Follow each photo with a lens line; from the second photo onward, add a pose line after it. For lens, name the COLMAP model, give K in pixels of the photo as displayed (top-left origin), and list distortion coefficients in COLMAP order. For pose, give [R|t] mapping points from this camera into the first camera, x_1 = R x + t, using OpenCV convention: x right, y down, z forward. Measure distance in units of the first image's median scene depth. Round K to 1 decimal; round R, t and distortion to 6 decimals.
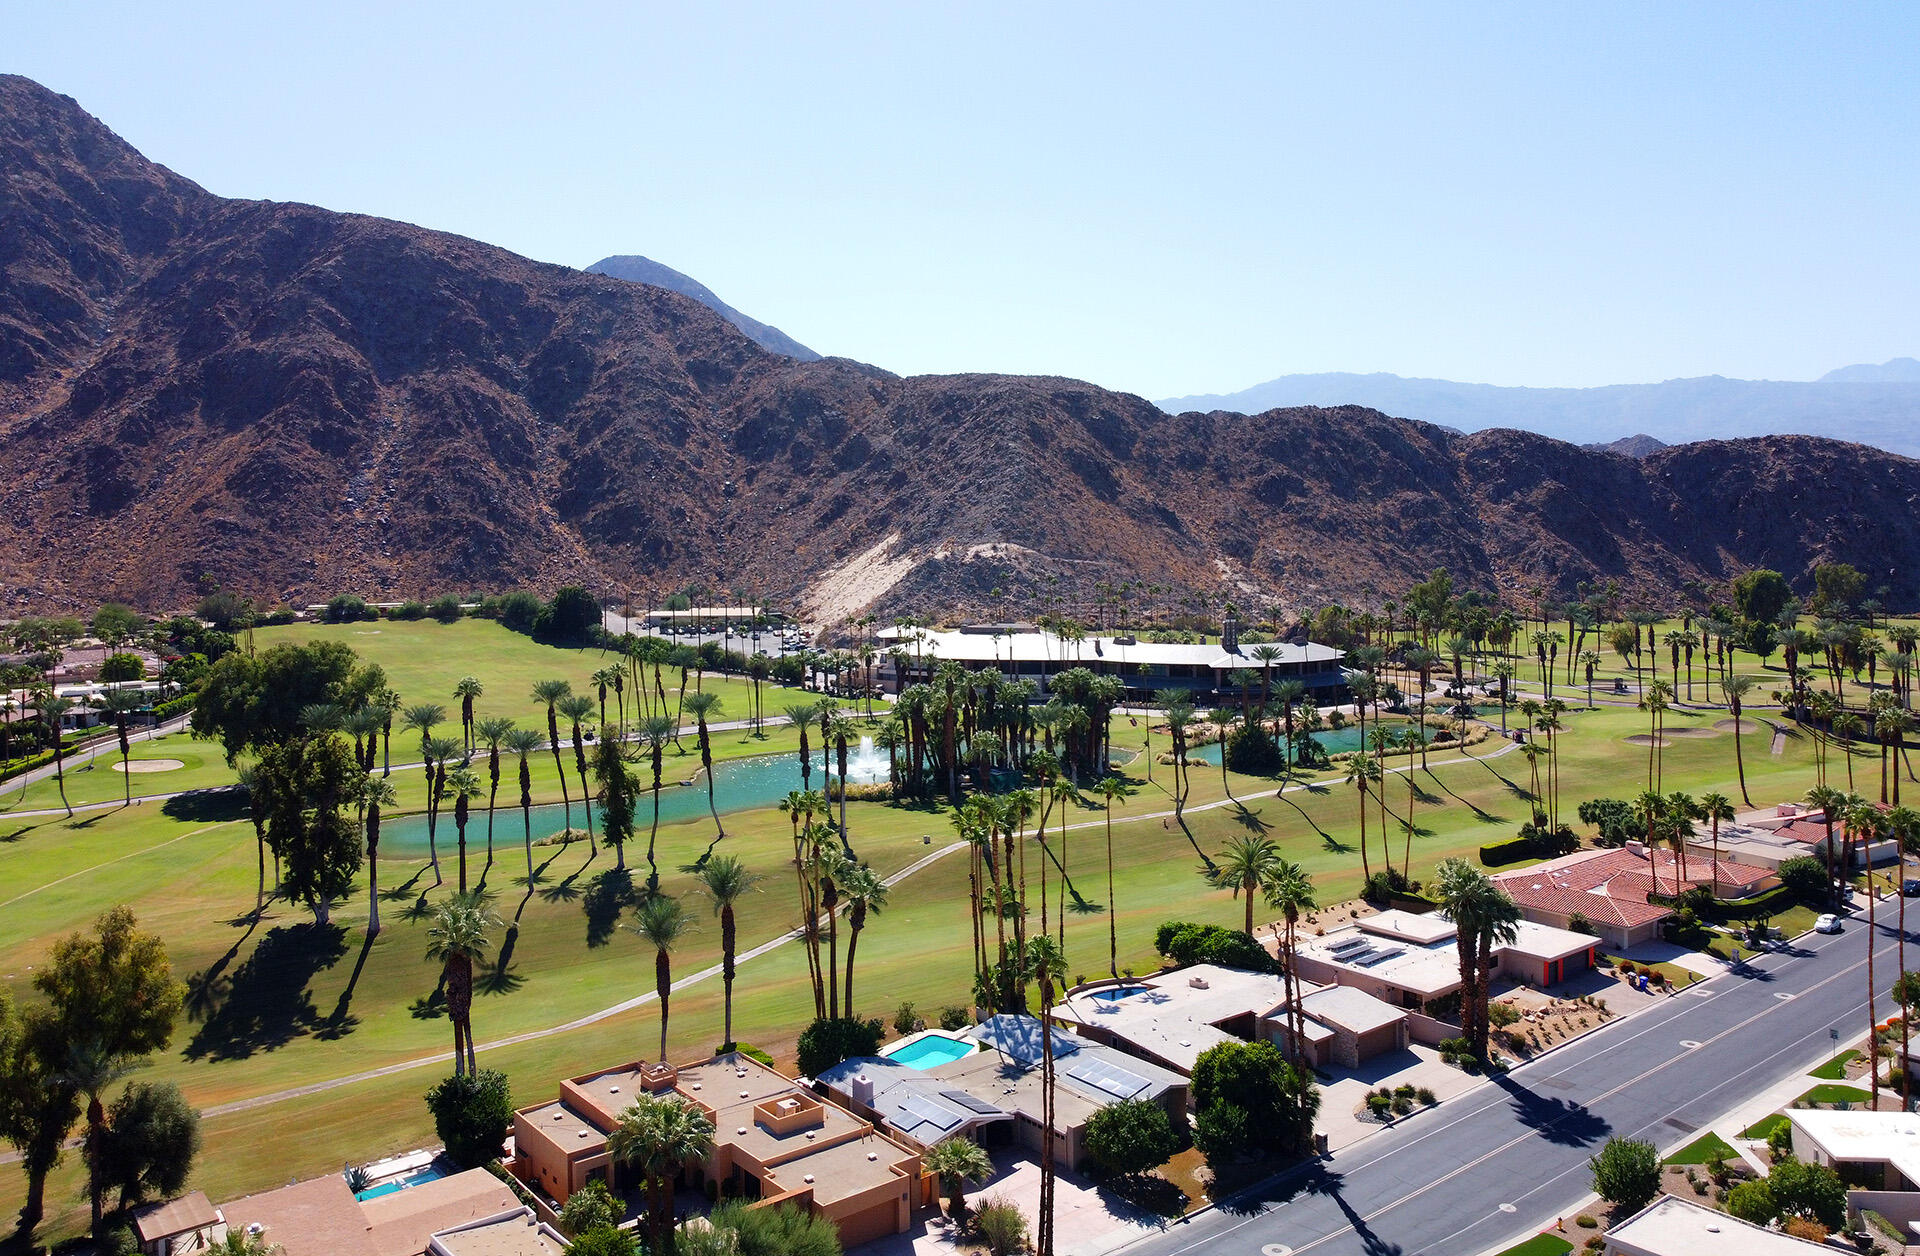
lens RADIAL K [[1447.7, 0, 972.2], [0, 1447.7, 565.1], [0, 0, 1]] dist [0.003745, 0.001504]
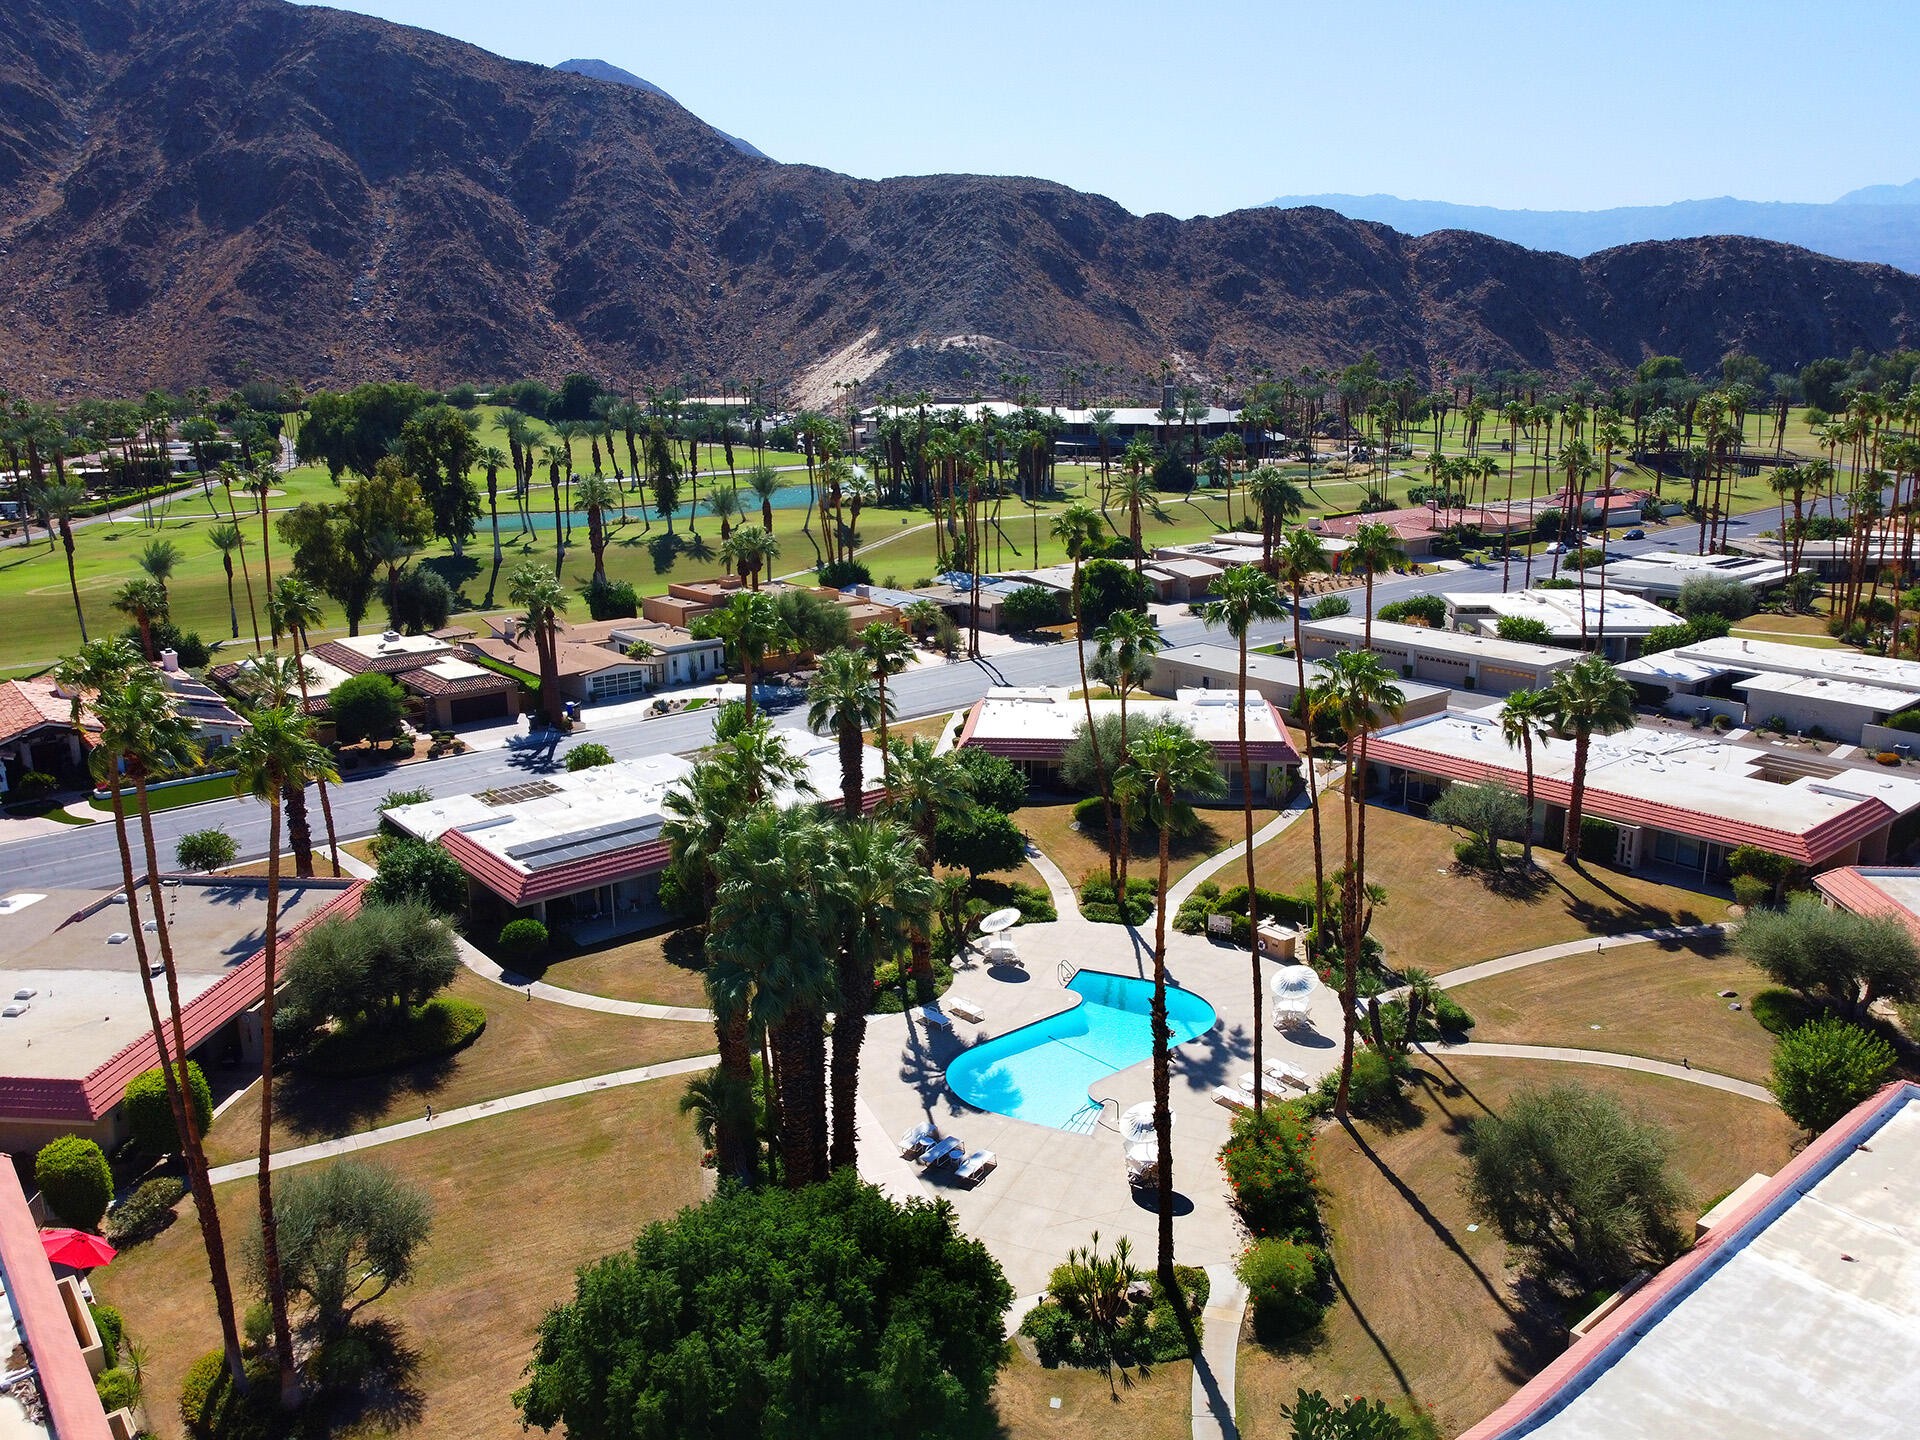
lens RADIAL K [[1448.1, 0, 969.8], [0, 1448.1, 725.6], [0, 0, 1]] dist [0.003364, -0.001496]
pose [[0.999929, -0.004344, 0.011053, 0.004047], [0.001846, 0.976233, 0.216717, 0.030046], [-0.011731, -0.216682, 0.976172, -0.101095]]
